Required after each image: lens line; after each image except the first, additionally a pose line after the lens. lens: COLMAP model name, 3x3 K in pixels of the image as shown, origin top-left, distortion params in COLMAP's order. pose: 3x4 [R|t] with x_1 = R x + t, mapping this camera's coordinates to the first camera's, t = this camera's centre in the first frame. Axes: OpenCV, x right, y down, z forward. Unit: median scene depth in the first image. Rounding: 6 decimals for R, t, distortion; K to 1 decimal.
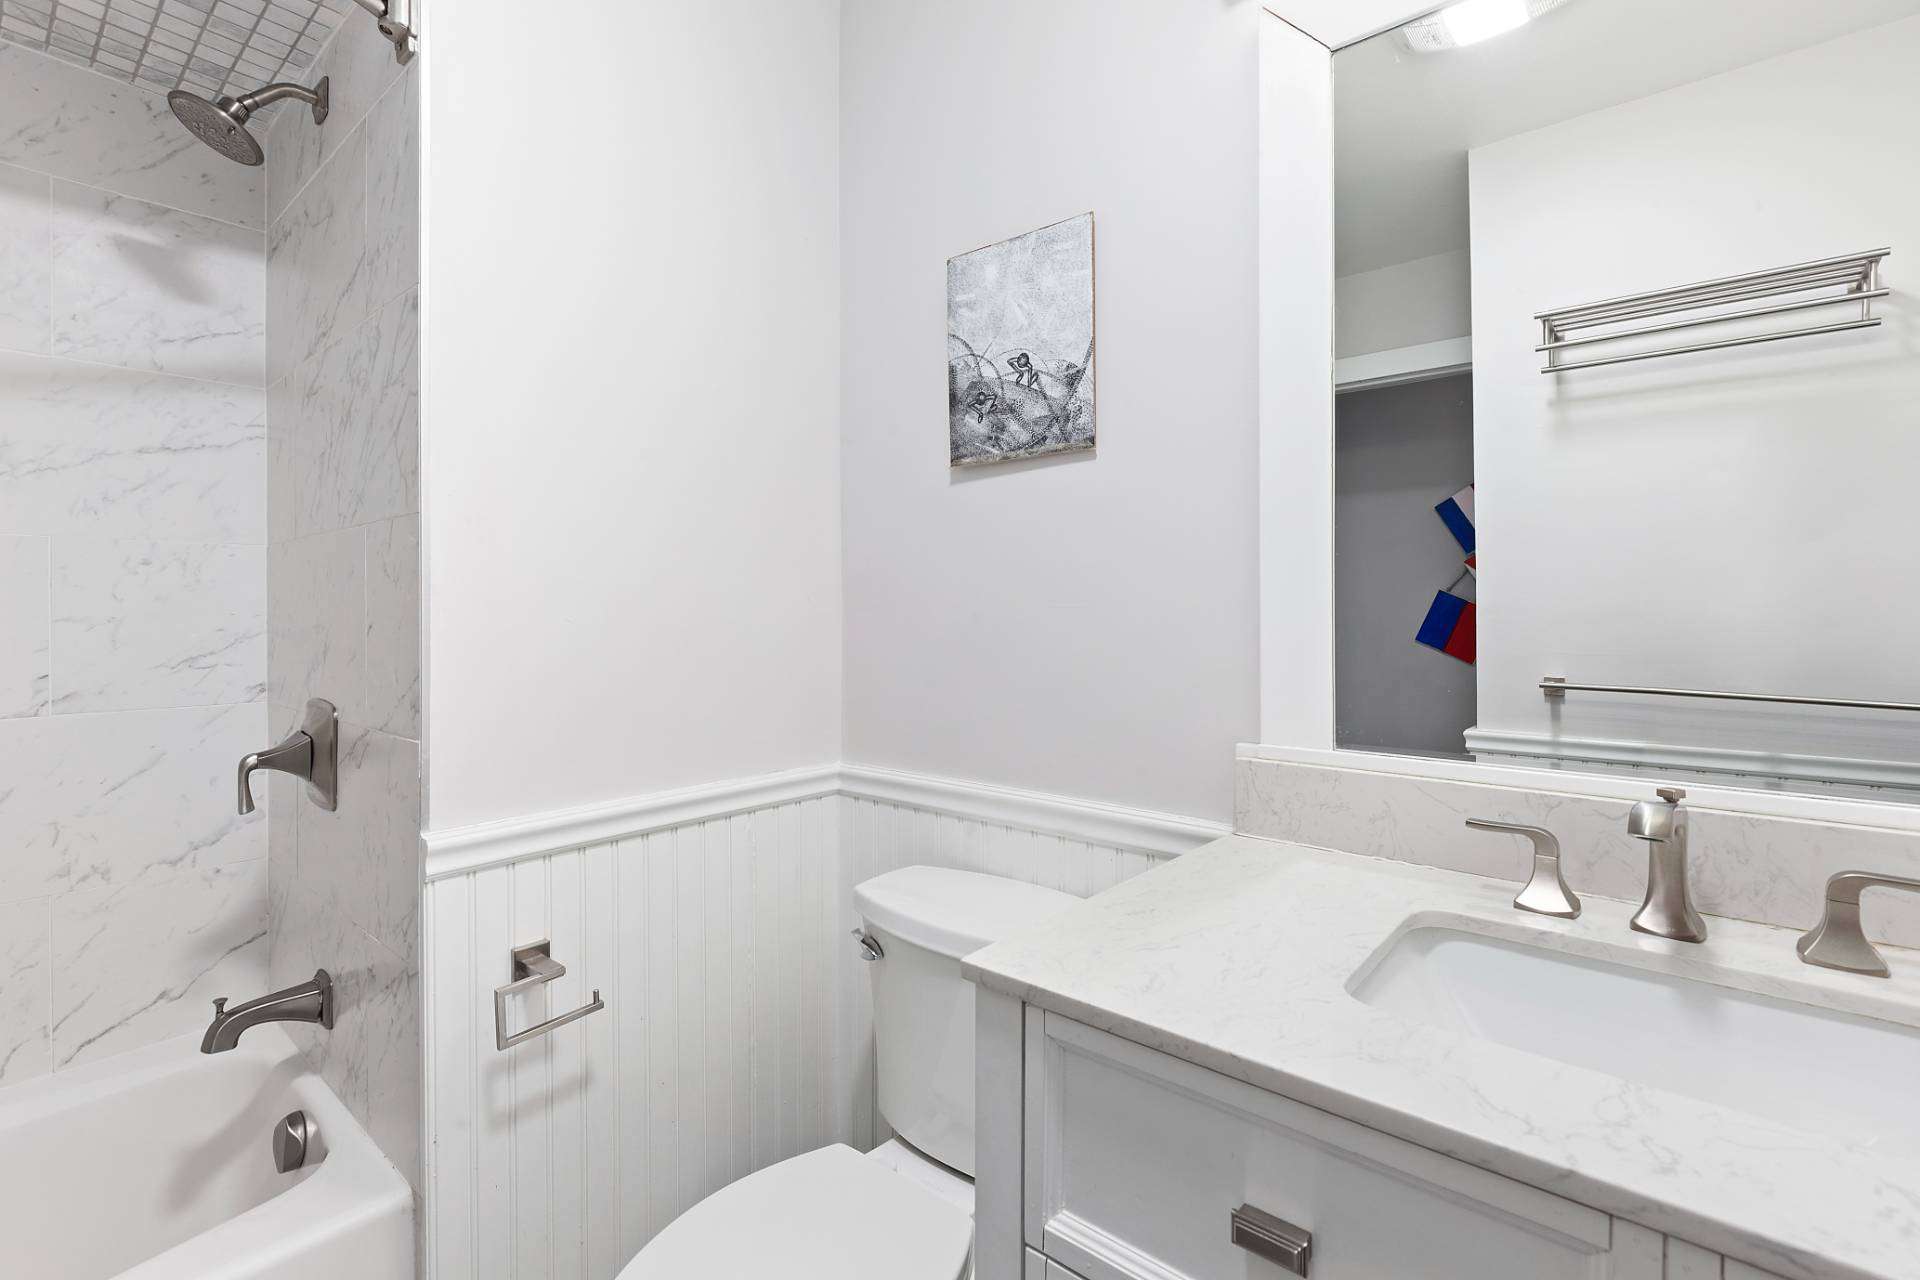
lens RADIAL K [[902.6, 0, 955.7], [0, 902.6, 611.2], [0, 0, 1]] dist [-0.005722, -0.000590]
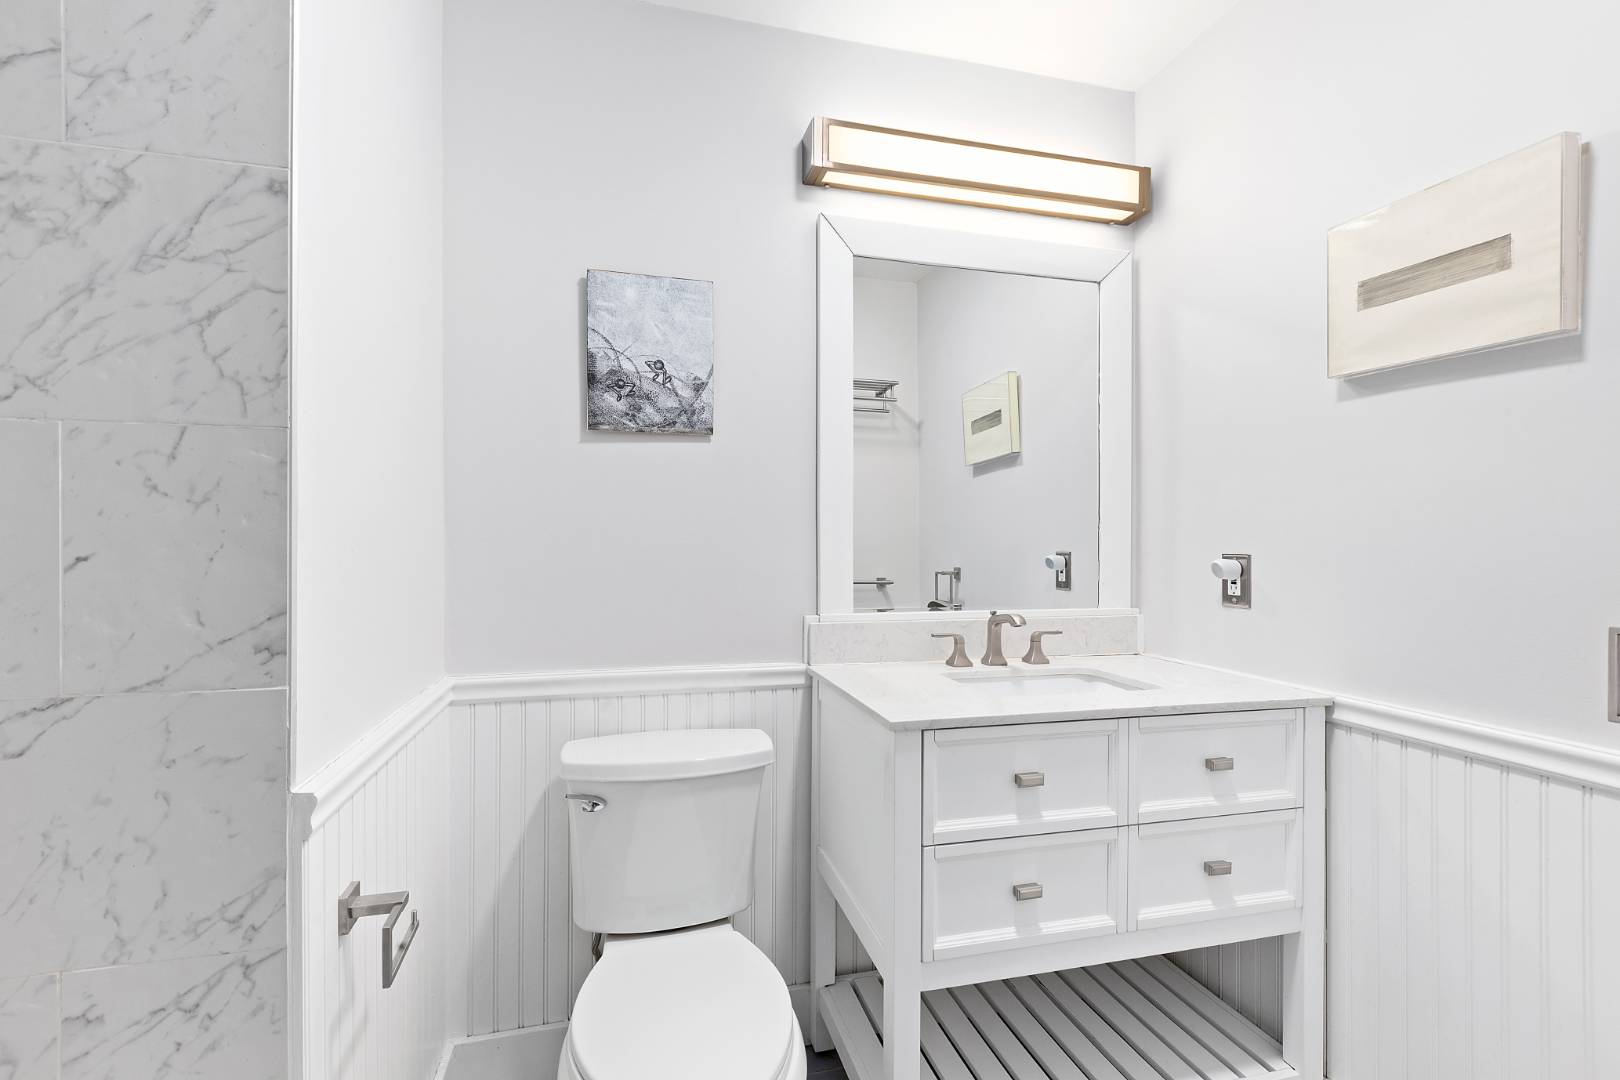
lens RADIAL K [[777.8, 0, 820.5], [0, 777.8, 540.7], [0, 0, 1]] dist [-0.001355, -0.000258]
pose [[0.533841, 0.002352, 0.845582, -0.829280], [-0.005811, 0.999983, 0.000887, -0.003024], [-0.845565, -0.005387, 0.533846, 0.126919]]
